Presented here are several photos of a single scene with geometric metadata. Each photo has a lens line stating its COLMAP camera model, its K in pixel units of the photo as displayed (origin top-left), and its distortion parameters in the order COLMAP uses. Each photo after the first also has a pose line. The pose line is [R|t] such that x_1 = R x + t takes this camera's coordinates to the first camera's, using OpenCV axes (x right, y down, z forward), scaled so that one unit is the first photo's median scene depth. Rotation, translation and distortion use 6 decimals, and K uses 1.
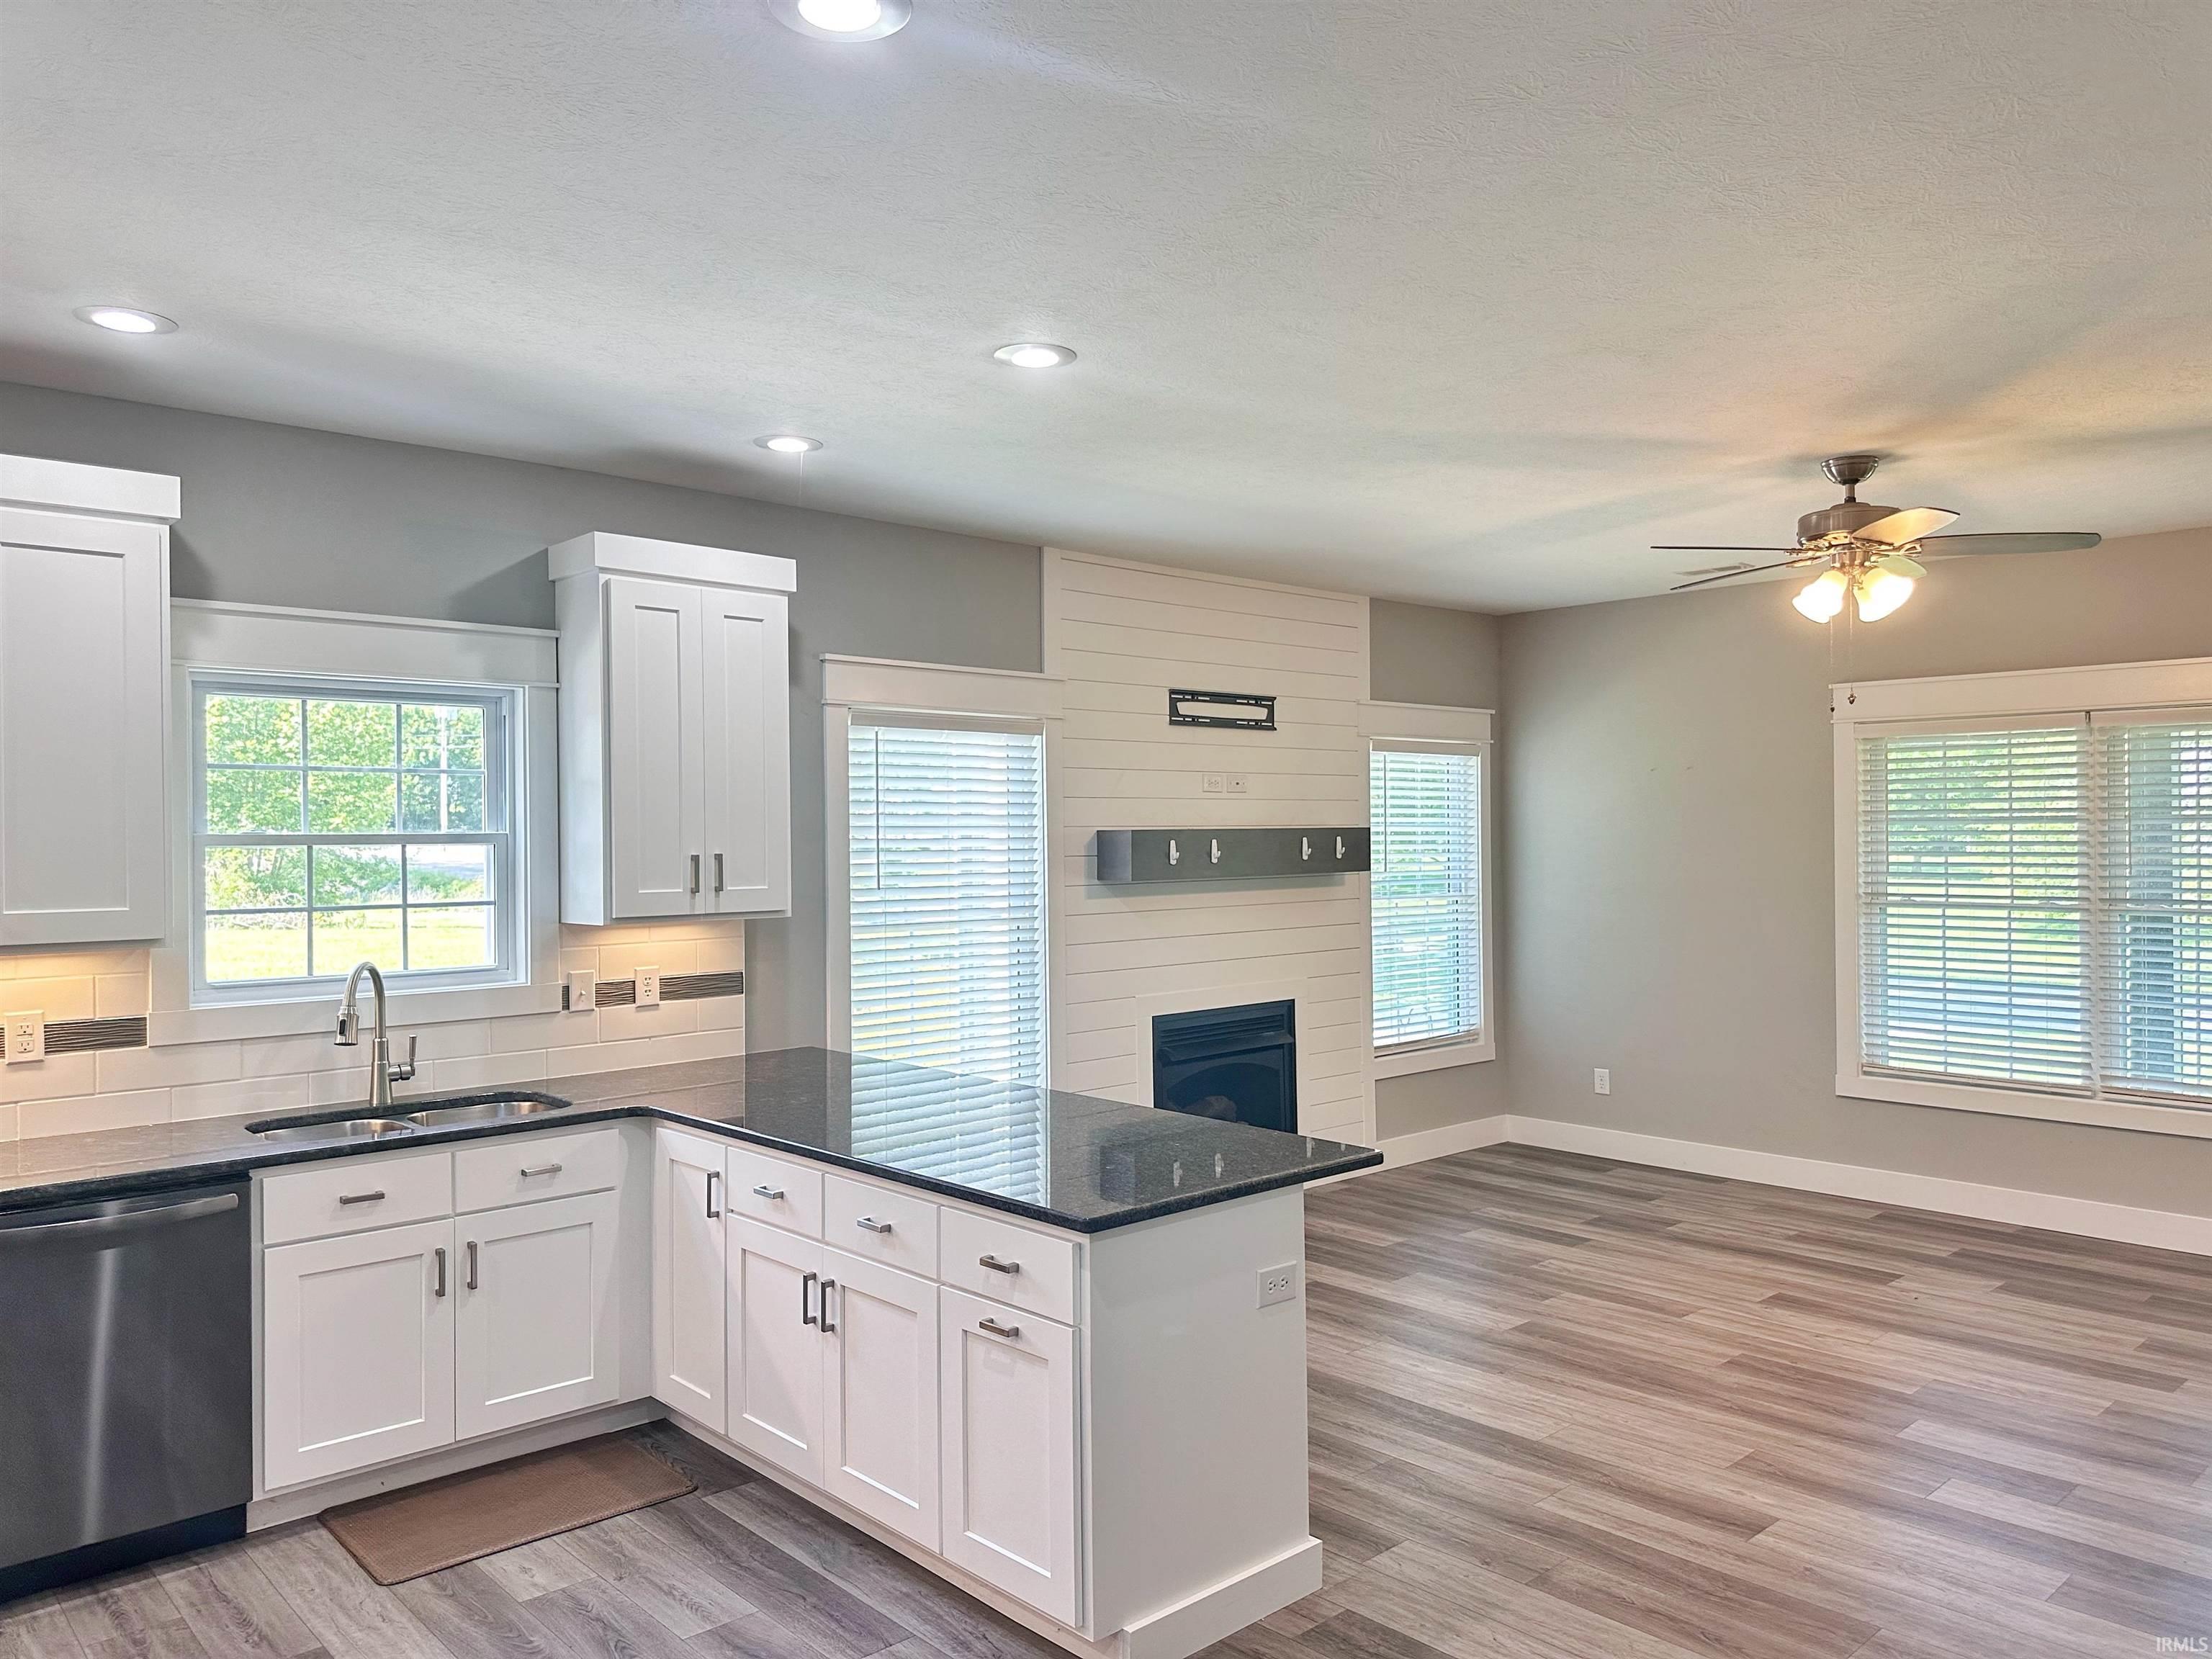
lens RADIAL K [[1565.8, 0, 1010.2], [0, 1565.8, 779.7], [0, 0, 1]] dist [-0.026237, -0.008964]
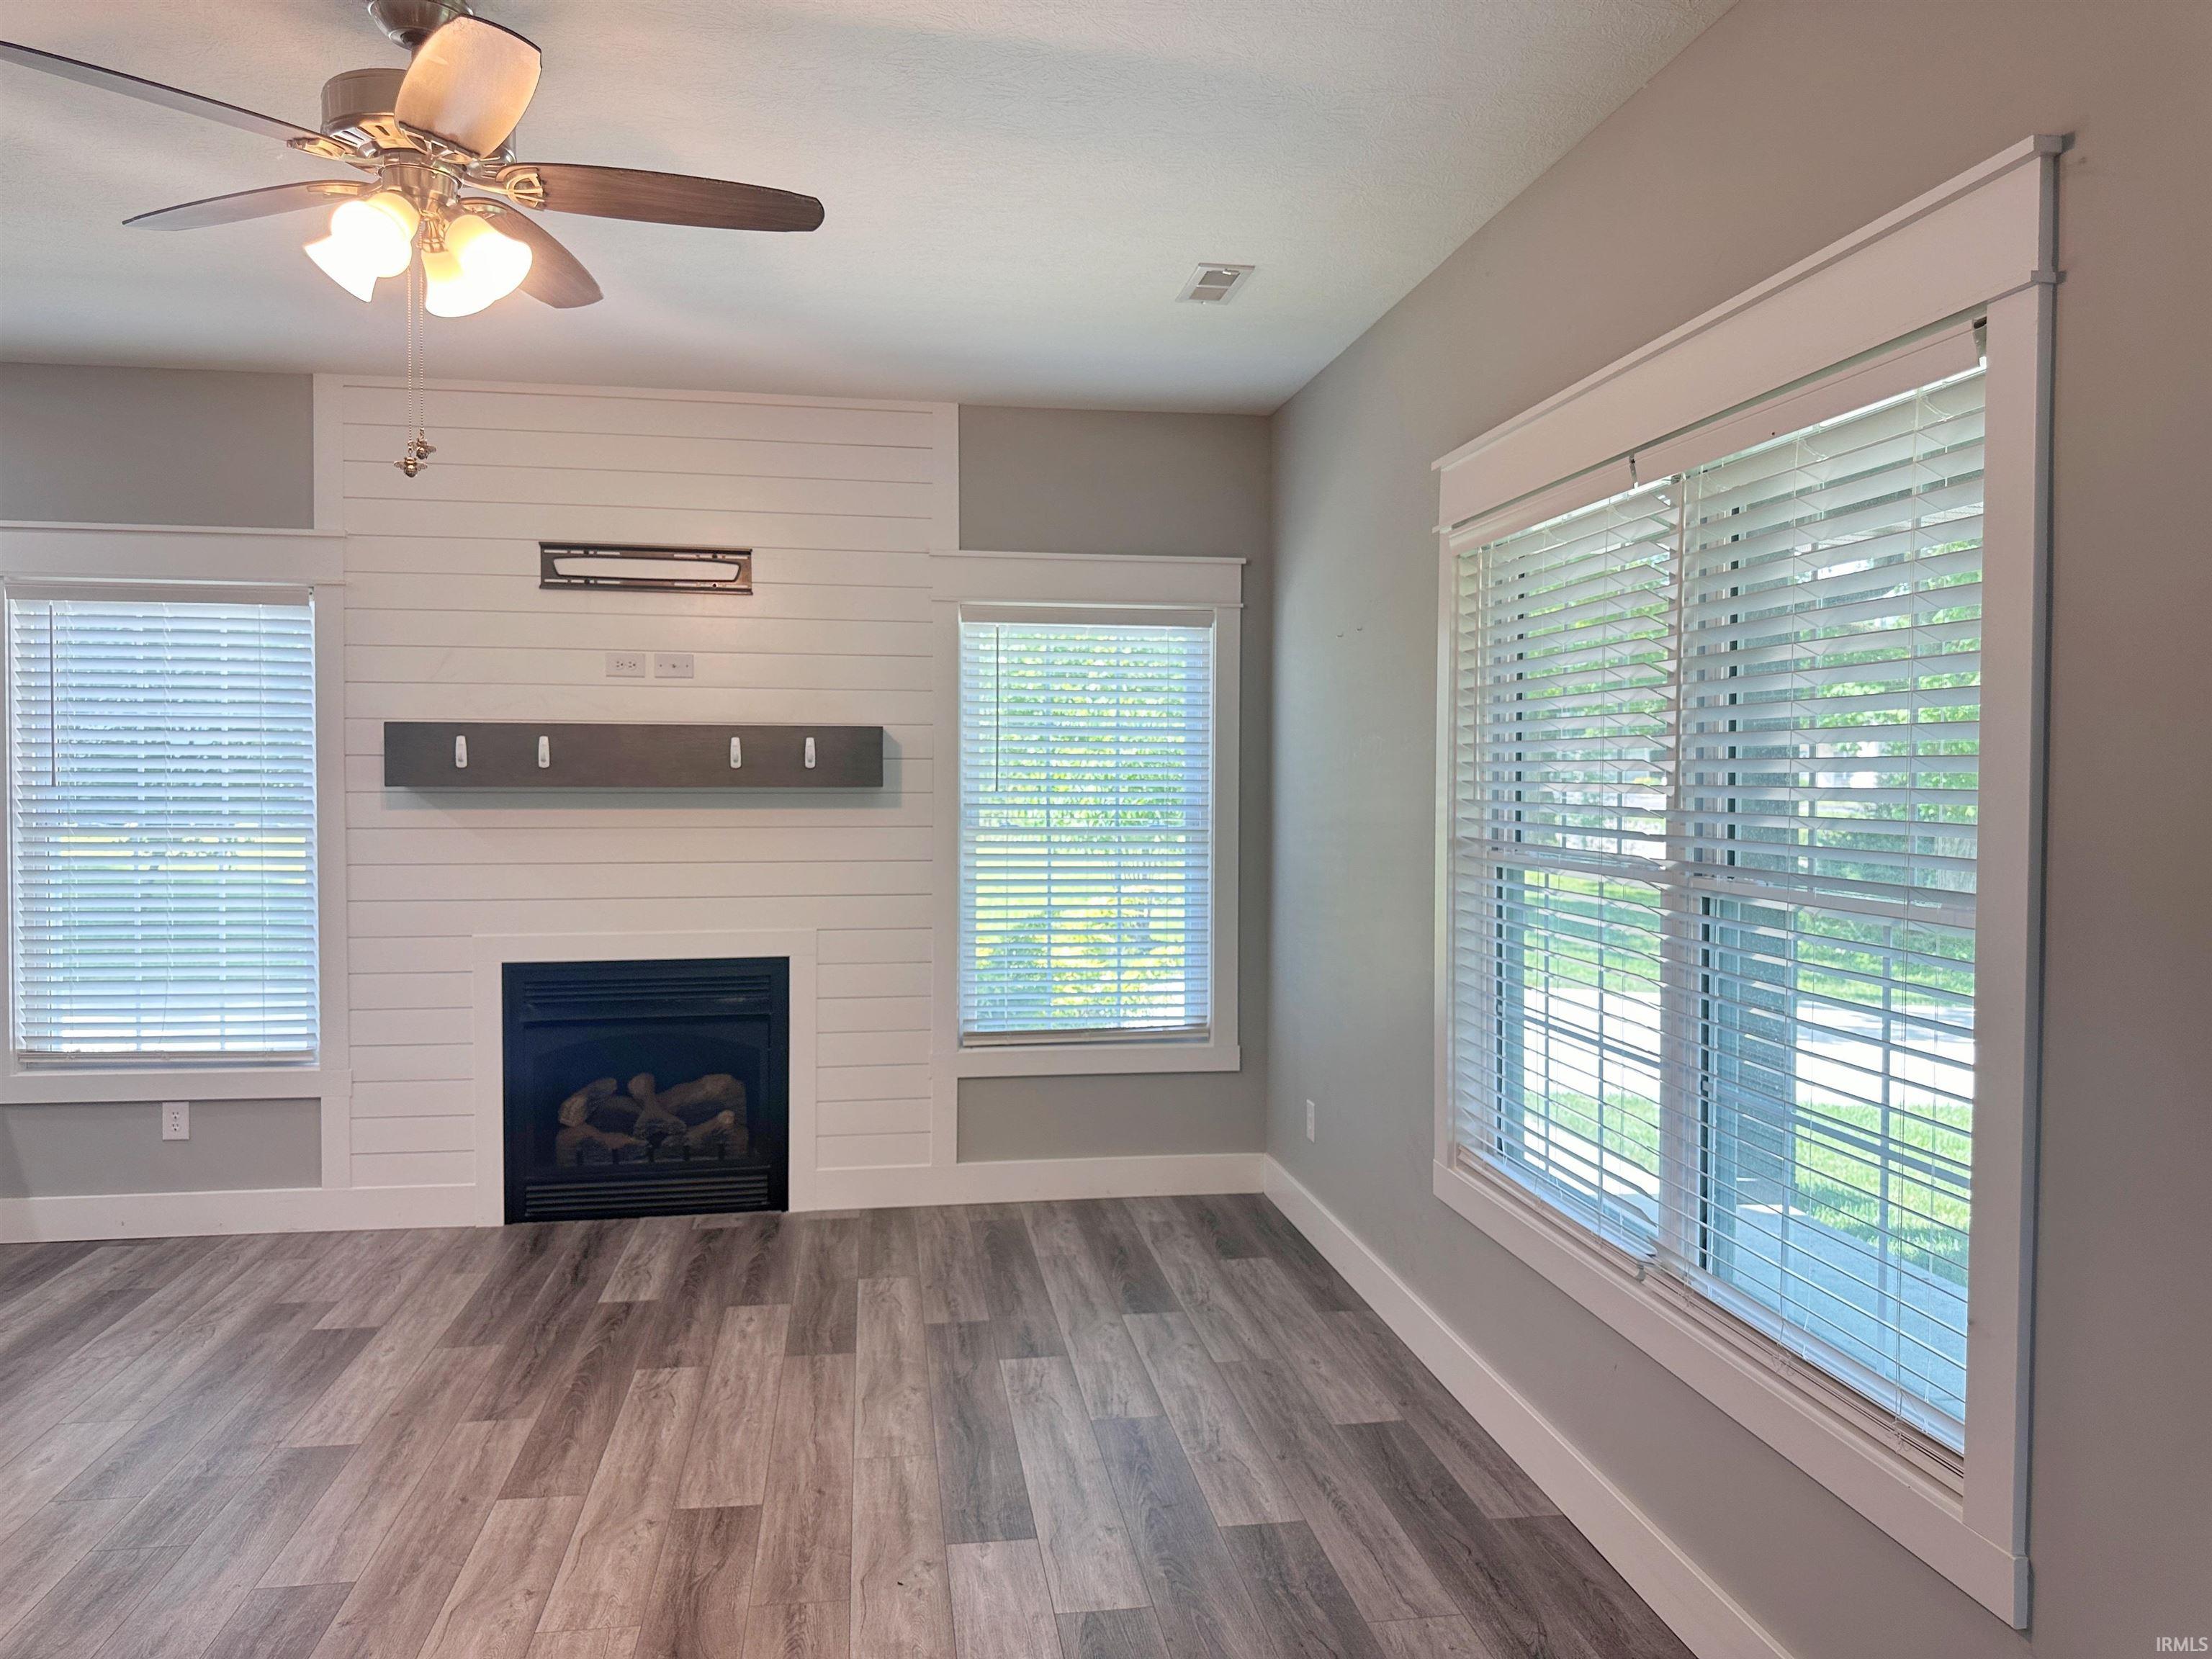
lens RADIAL K [[1565.8, 0, 1105.6], [0, 1565.8, 816.0], [0, 0, 1]] dist [-0.026237, -0.008964]
pose [[0.869183, 0.034136, -0.493311, 0.686020], [0.000724, 0.997526, 0.070301, 0.021558], [0.494490, -0.061461, 0.867008, 0.435955]]
